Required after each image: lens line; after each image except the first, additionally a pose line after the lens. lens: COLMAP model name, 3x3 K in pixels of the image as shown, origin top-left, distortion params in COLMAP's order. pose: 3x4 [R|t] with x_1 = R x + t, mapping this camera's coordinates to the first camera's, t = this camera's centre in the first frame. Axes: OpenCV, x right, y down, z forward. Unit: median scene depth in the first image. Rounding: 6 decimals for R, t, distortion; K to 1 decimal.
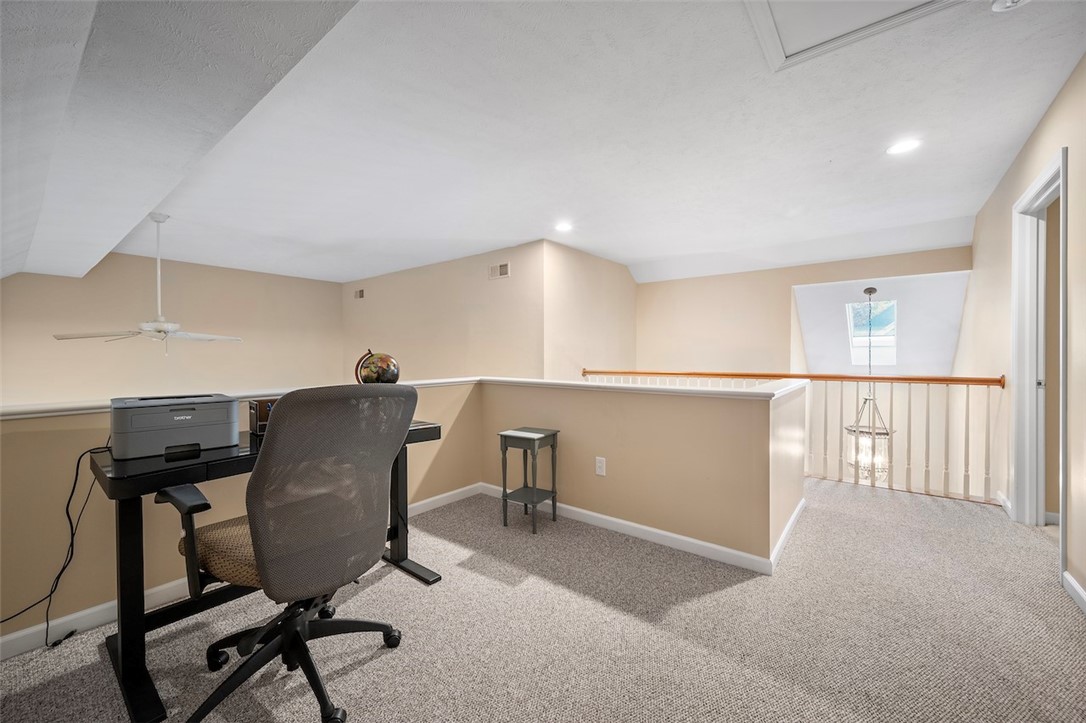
lens RADIAL K [[425.9, 0, 544.7], [0, 425.9, 360.9], [0, 0, 1]] dist [-0.002199, 0.000207]
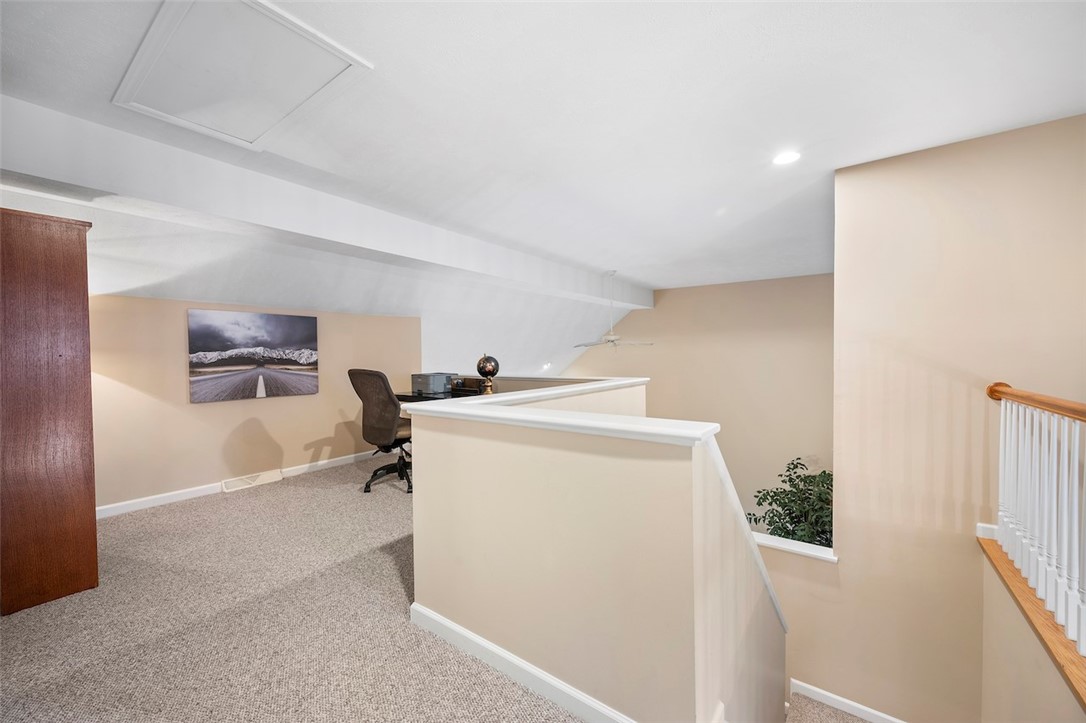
lens RADIAL K [[425.9, 0, 549.9], [0, 425.9, 360.7], [0, 0, 1]] dist [-0.002199, 0.000207]
pose [[0.037488, 0.016481, -0.999161, 1.071713], [-0.004815, 0.999855, 0.016312, -0.023499], [0.999285, 0.004200, 0.037562, 0.960588]]
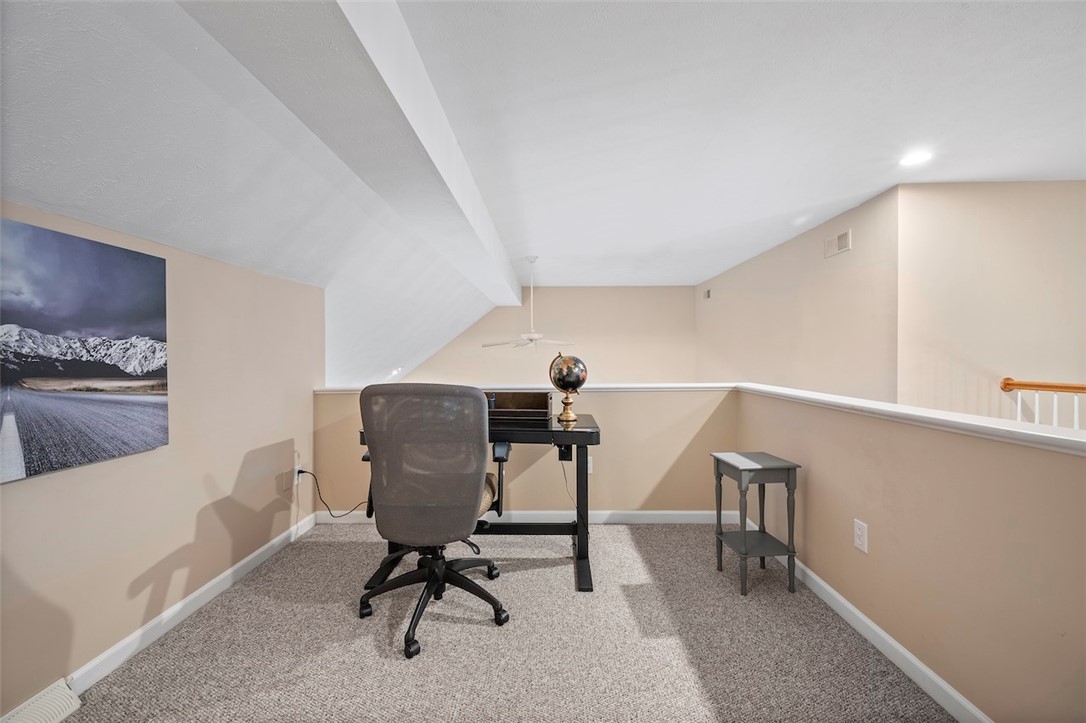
lens RADIAL K [[425.9, 0, 545.4], [0, 425.9, 360.3], [0, 0, 1]] dist [-0.002199, 0.000207]
pose [[0.603946, 0.006775, -0.796997, 0.346775], [-0.006746, 0.999972, 0.003389, -0.008917], [0.796997, 0.003330, 0.603974, 0.252556]]
